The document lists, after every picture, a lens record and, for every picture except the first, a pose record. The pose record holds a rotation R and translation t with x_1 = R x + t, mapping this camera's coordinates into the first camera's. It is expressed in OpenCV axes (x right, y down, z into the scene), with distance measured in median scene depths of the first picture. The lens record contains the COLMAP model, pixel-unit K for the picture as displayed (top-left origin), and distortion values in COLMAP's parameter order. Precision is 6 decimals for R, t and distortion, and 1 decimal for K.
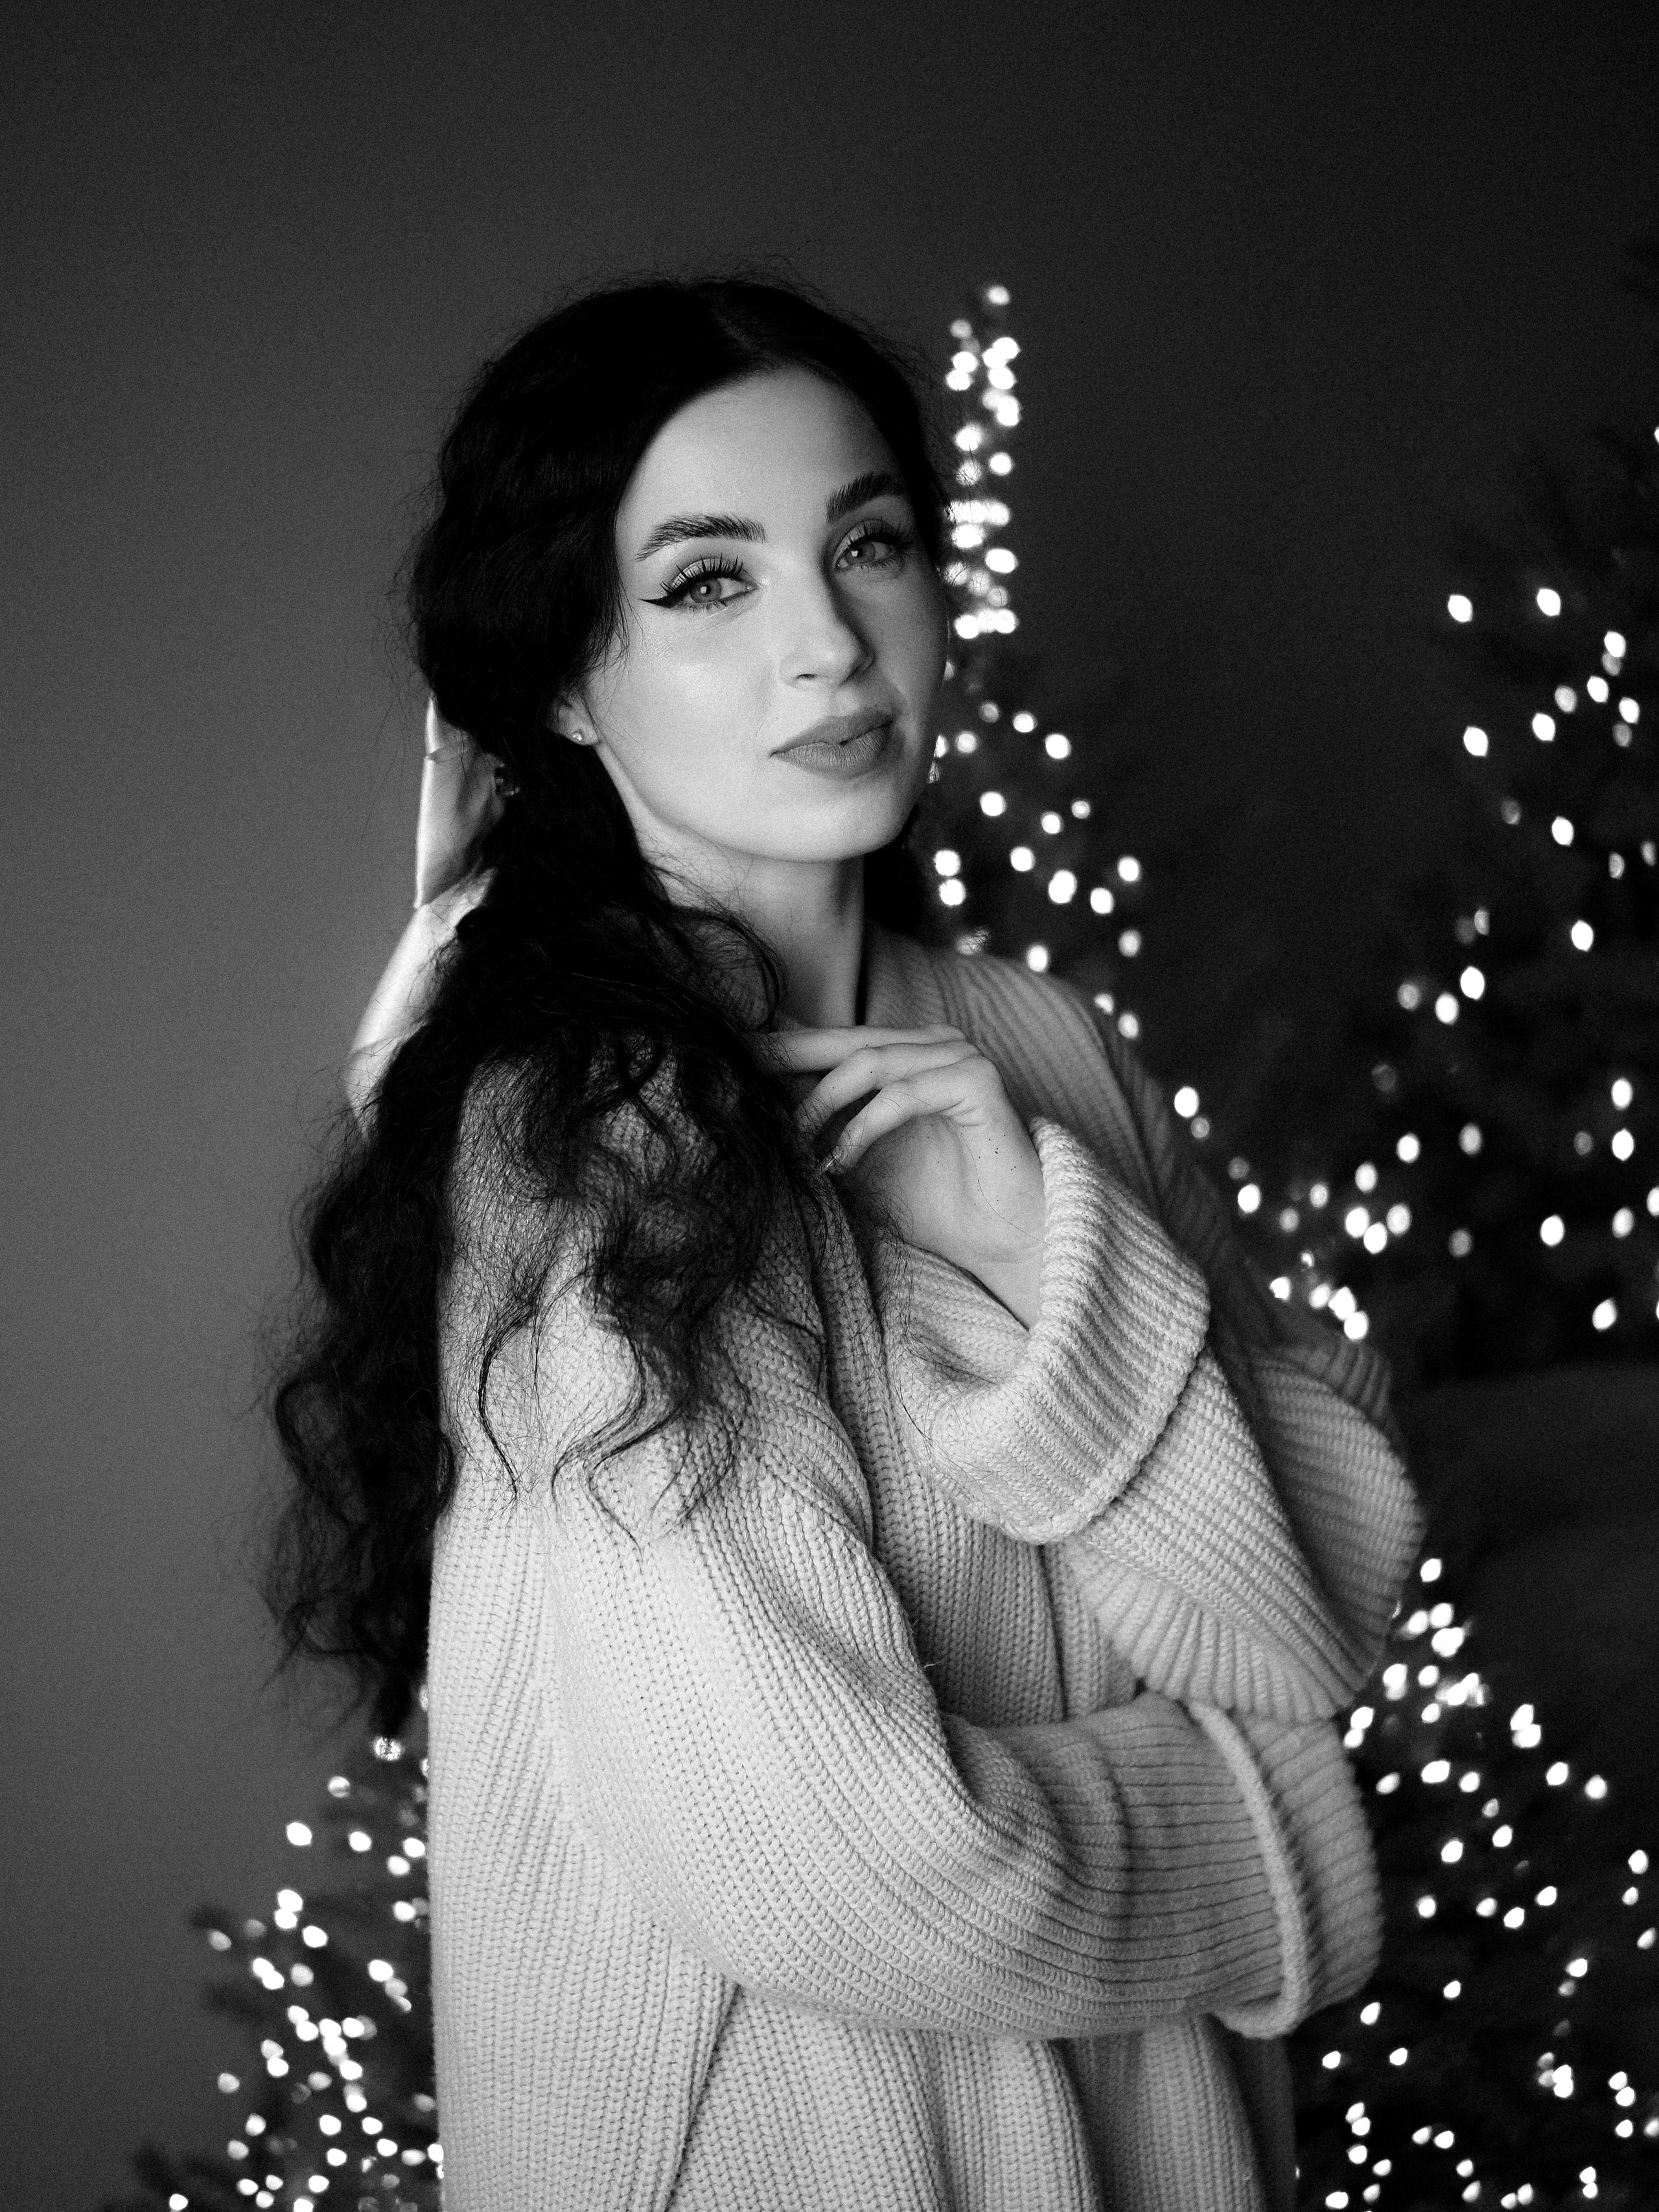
lens RADIAL K [[3222.4, 0, 833.3], [0, 3222.4, 1116.2], [0, 0, 1]] dist [0.029880, 0.000000]
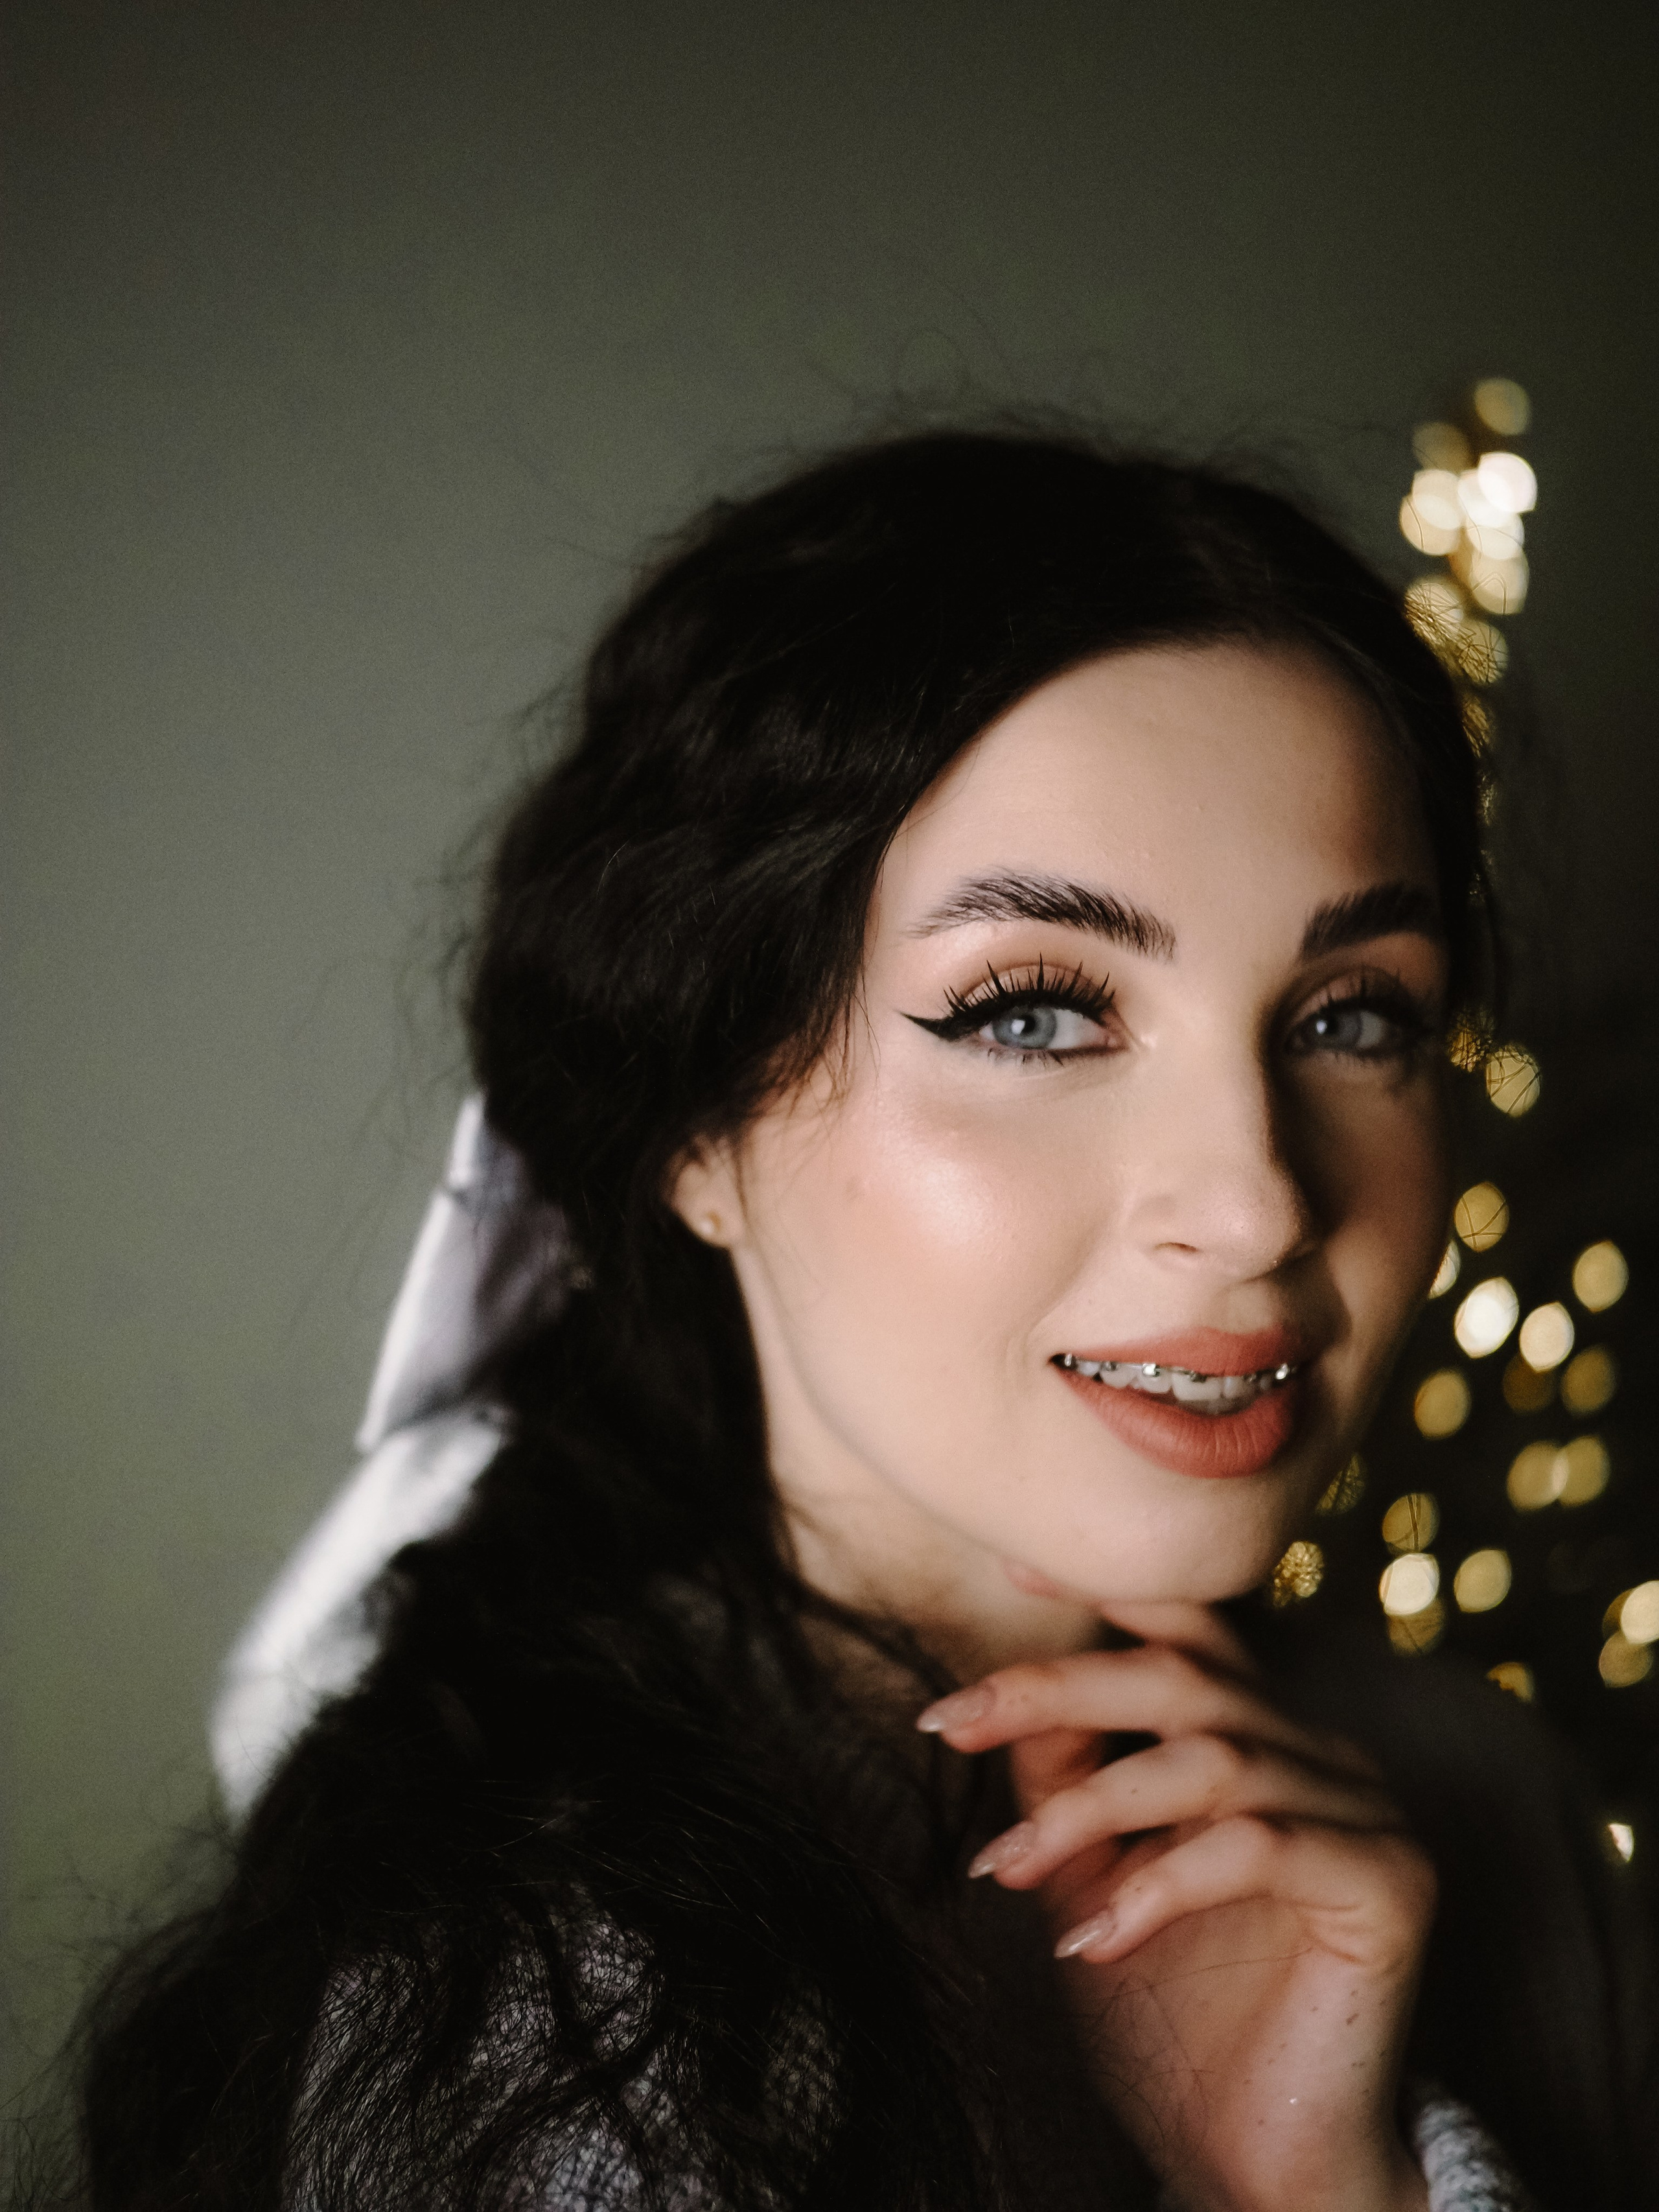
lens RADIAL K [[3222.4, 0, 706.3], [0, 3222.4, 1125.8], [0, 0, 1]] dist [0.029880, 0.000000]
pose [[0.965144, 0.247331, -0.085584, -0.040377], [-0.256928, 0.957671, -0.129823, -0.065994], [0.049852, 0.147286, 0.987837, 0.483672]]
